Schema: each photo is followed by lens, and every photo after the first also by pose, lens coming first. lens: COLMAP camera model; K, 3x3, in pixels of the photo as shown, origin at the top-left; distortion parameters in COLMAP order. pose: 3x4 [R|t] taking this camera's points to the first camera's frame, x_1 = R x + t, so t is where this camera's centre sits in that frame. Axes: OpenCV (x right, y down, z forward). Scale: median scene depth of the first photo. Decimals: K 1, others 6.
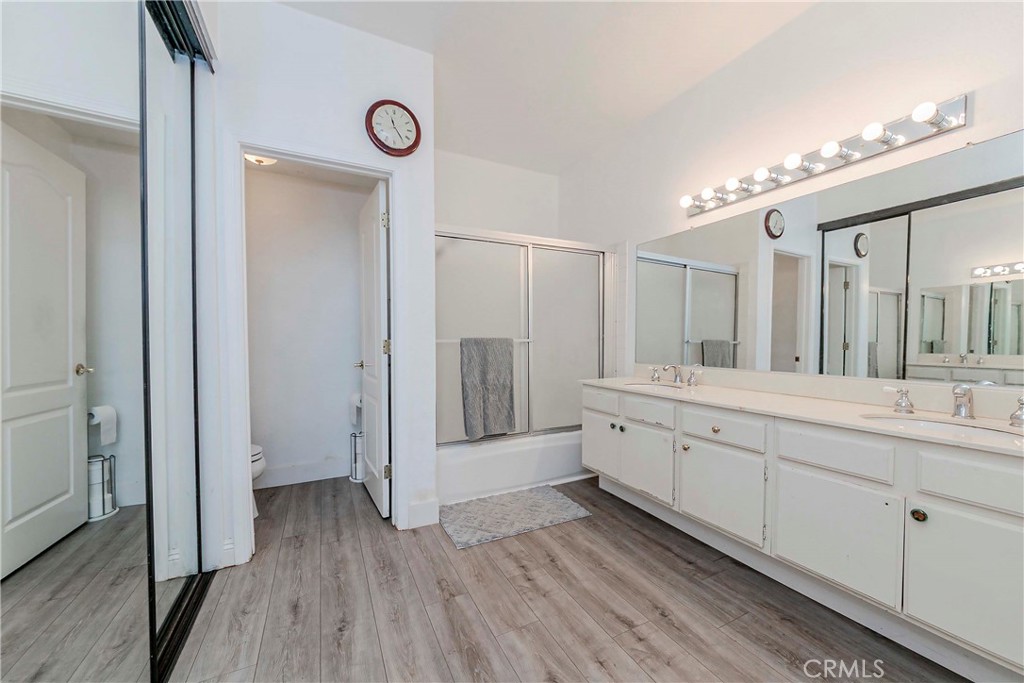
lens RADIAL K [[389.1, 0, 525.4], [0, 389.1, 350.2], [0, 0, 1]] dist [-0.012019, -0.000085]
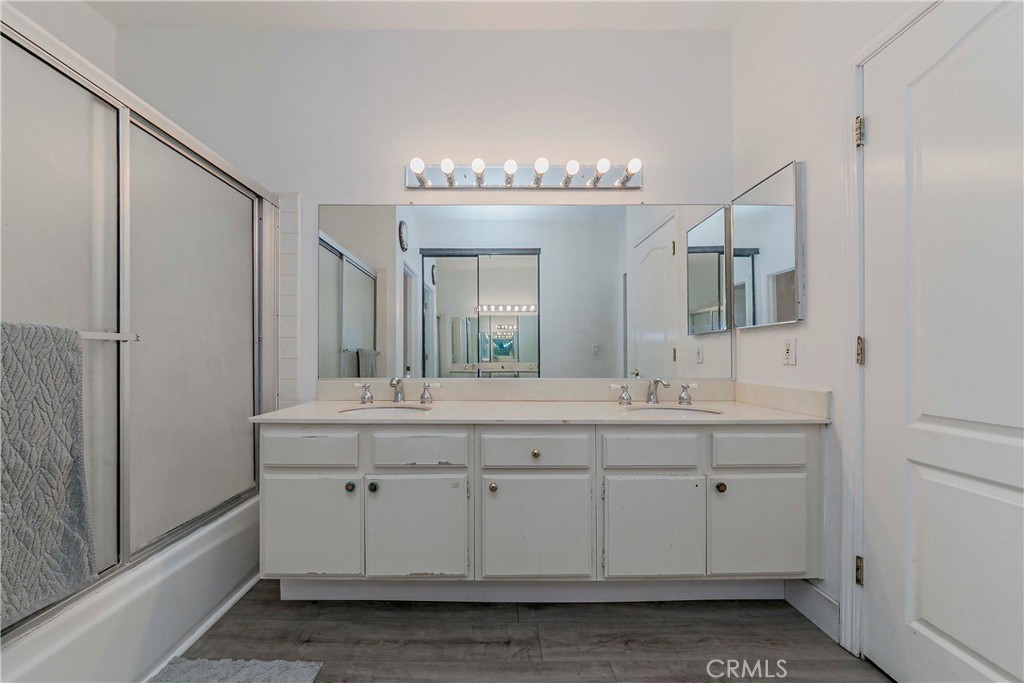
lens RADIAL K [[372.6, 0, 493.7], [0, 372.6, 354.3], [0, 0, 1]] dist [-0.009502, 0.000148]
pose [[0.474337, 0.002907, 0.880339, -0.161041], [0.022931, 0.999614, -0.015657, 0.008077], [-0.880045, 0.027614, 0.474087, 0.517140]]
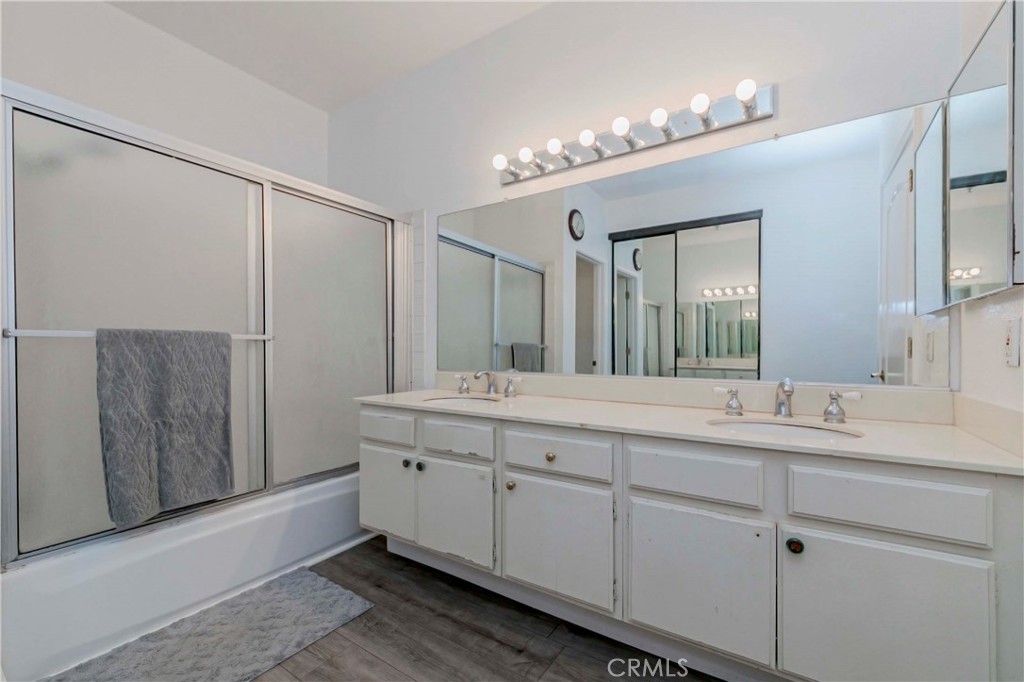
lens RADIAL K [[409.7, 0, 537.2], [0, 409.7, 350.3], [0, 0, 1]] dist [-0.000218, 0.000010]
pose [[0.865674, -0.001038, 0.500607, 0.062900], [0.013431, 0.999686, -0.021153, 0.015317], [-0.500428, 0.025035, 0.865416, 0.251503]]
